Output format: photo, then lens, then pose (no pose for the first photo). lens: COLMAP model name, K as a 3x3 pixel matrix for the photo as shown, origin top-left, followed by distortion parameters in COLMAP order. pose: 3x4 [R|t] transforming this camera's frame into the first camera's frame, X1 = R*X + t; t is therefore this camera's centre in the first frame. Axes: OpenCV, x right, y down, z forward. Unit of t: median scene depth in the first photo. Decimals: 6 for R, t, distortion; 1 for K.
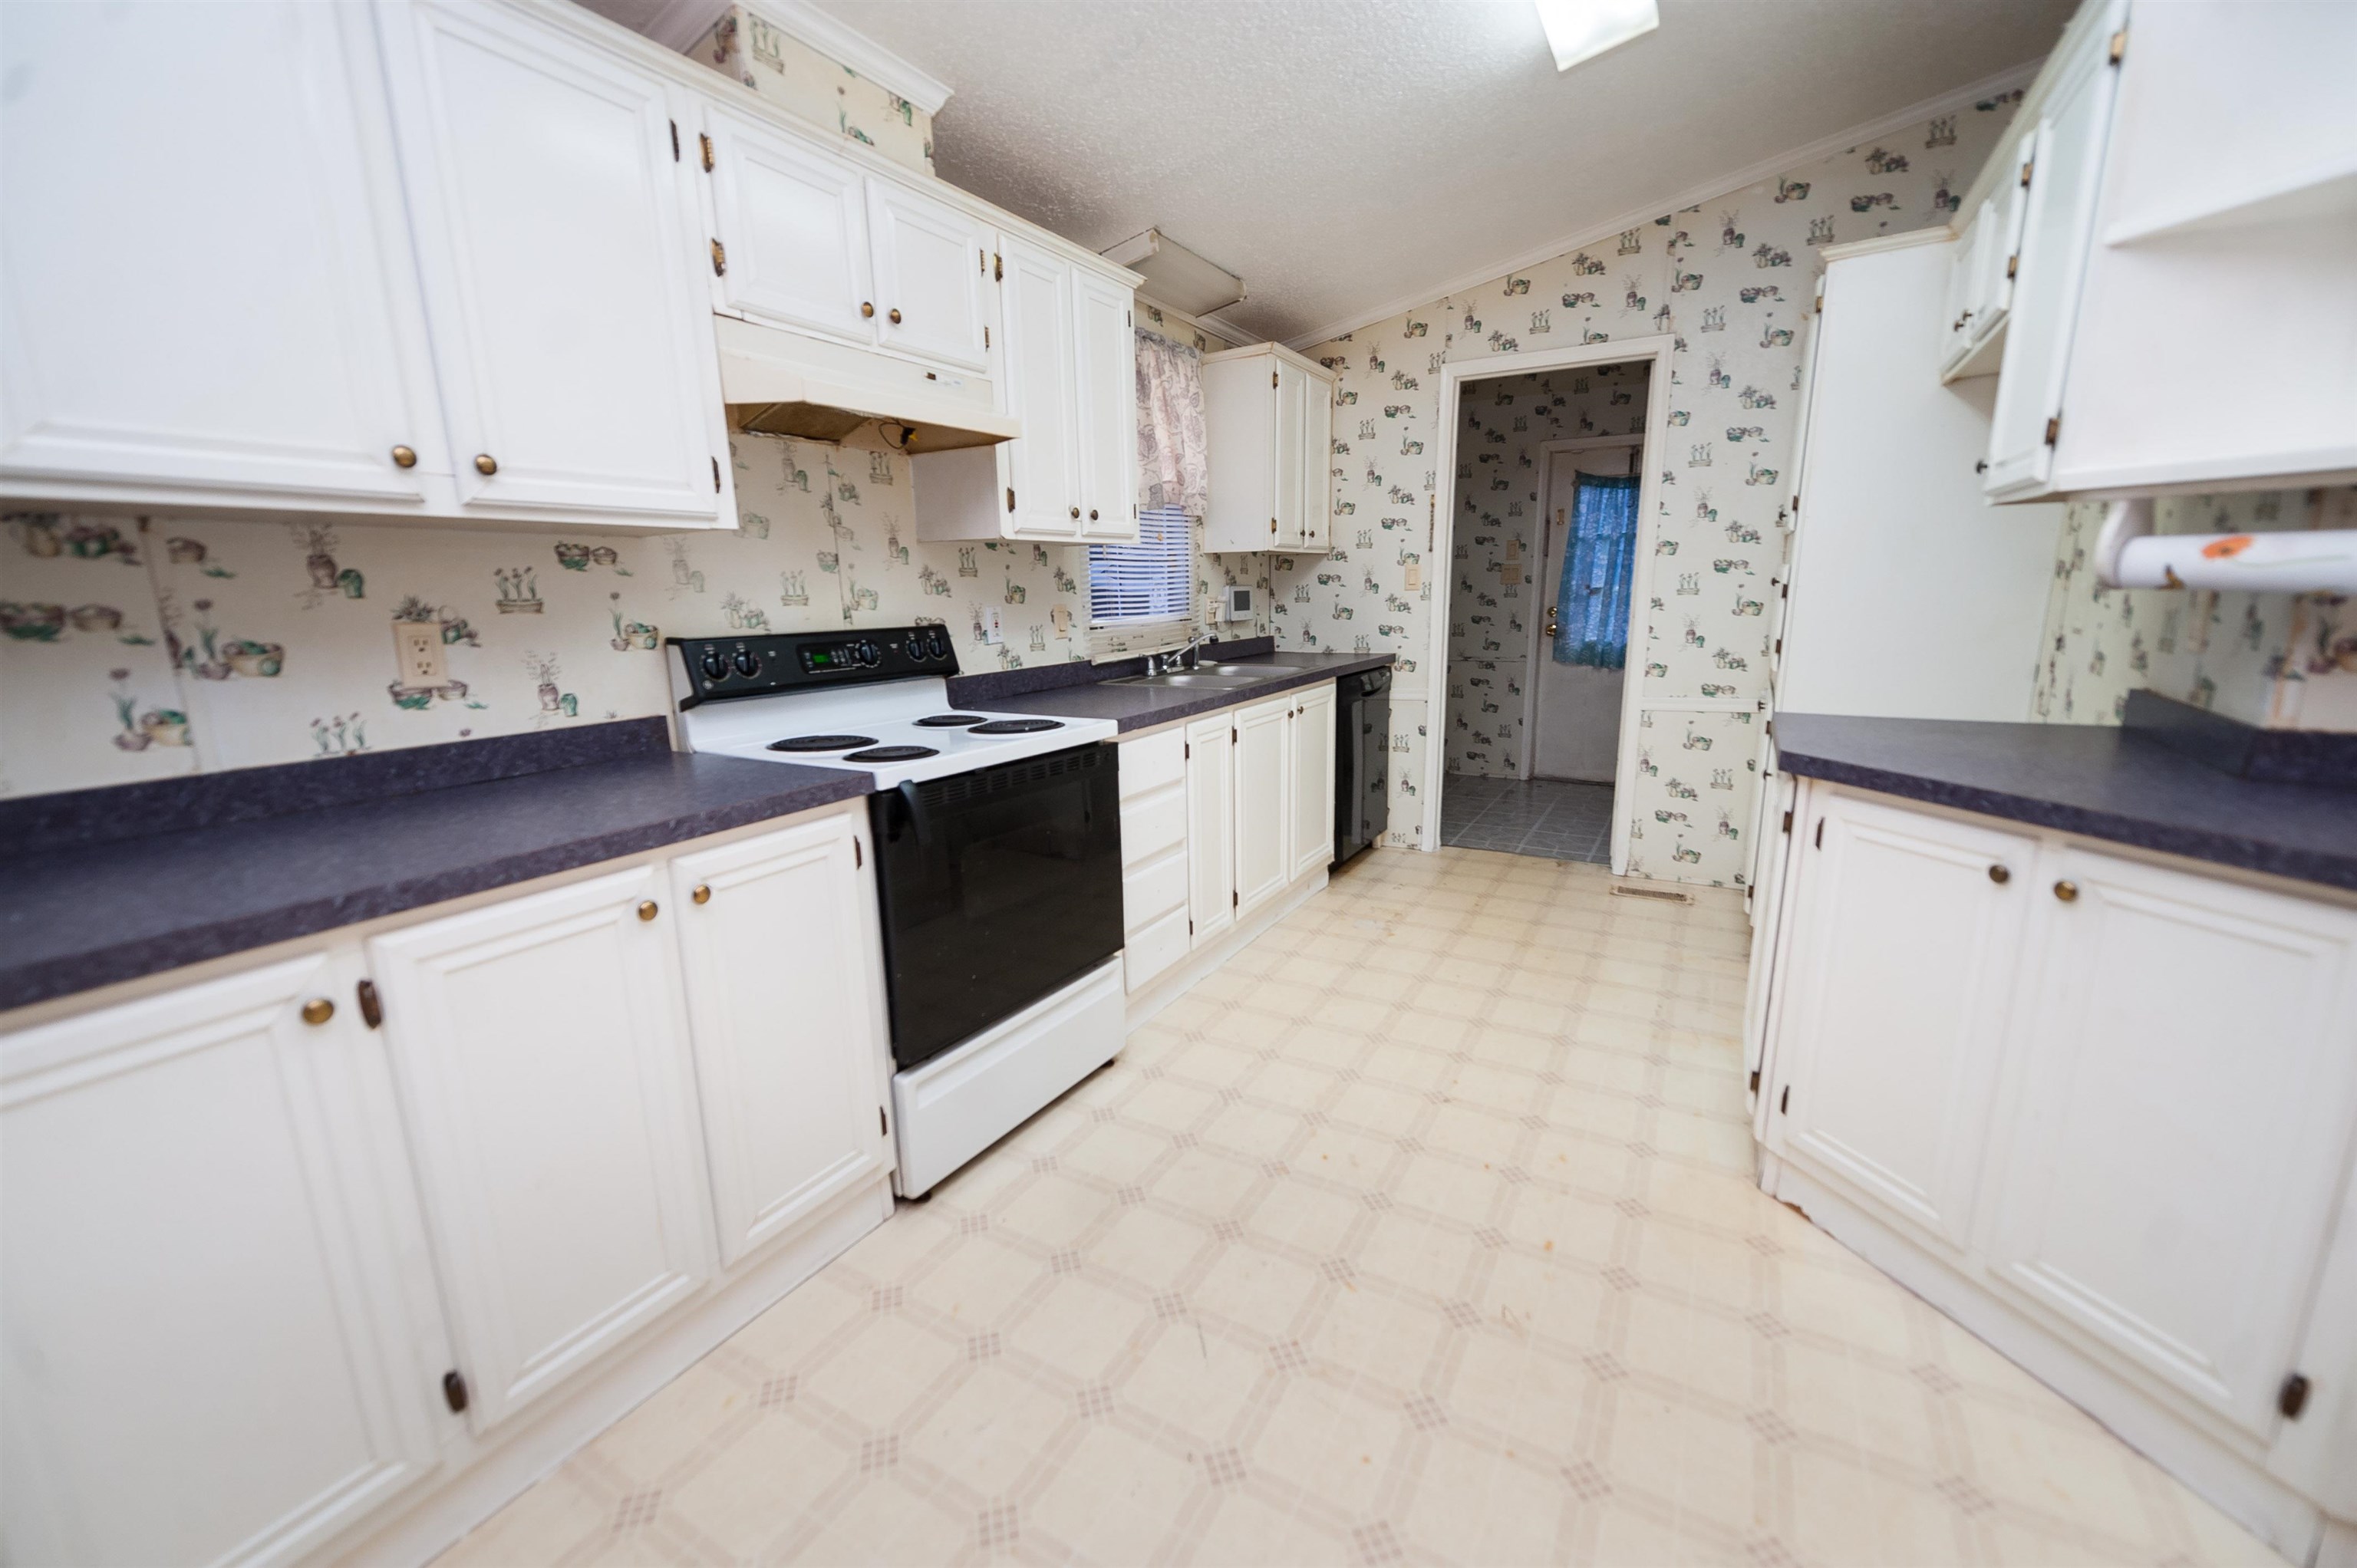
lens RADIAL K [[933.8, 0, 1177.9], [0, 933.8, 791.4], [0, 0, 1]] dist [0.015272, 0.000102]
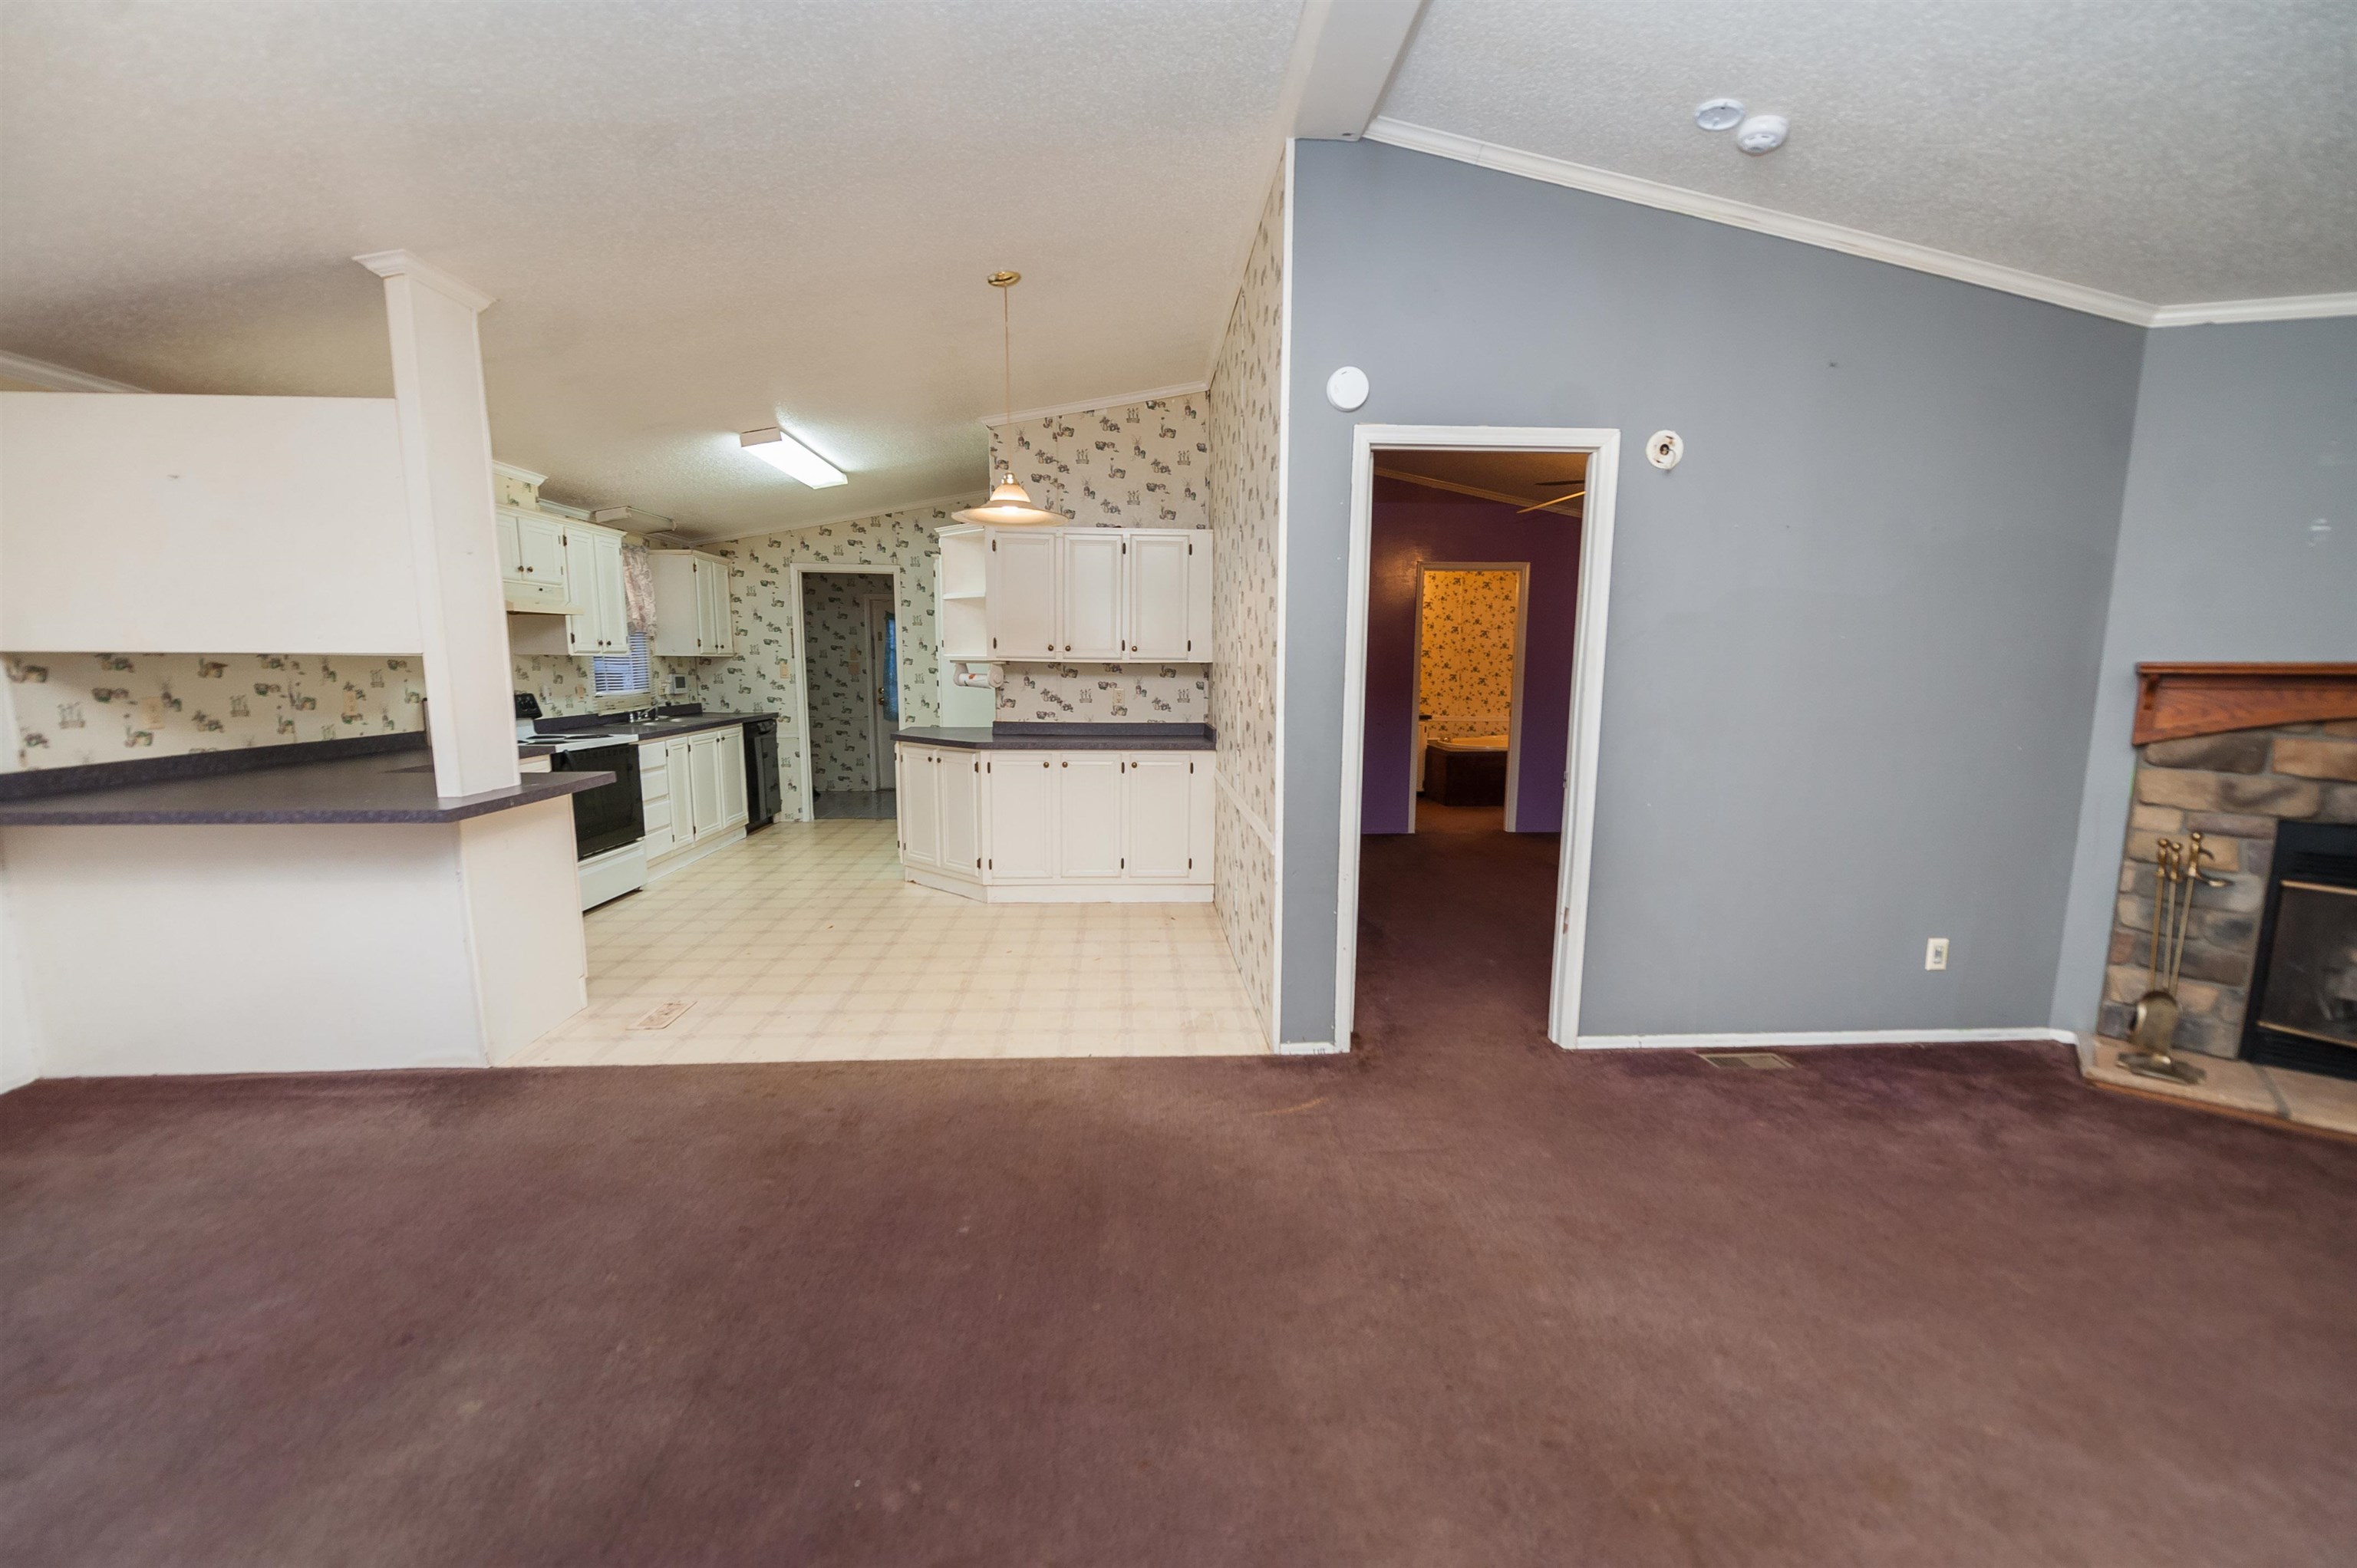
lens RADIAL K [[933.8, 0, 1177.9], [0, 933.8, 791.4], [0, 0, 1]] dist [0.015272, 0.000102]
pose [[0.830085, -0.051952, 0.555211, -0.158627], [0.096704, 0.993976, -0.051572, 0.196788], [-0.549188, 0.096500, 0.830109, -1.041840]]
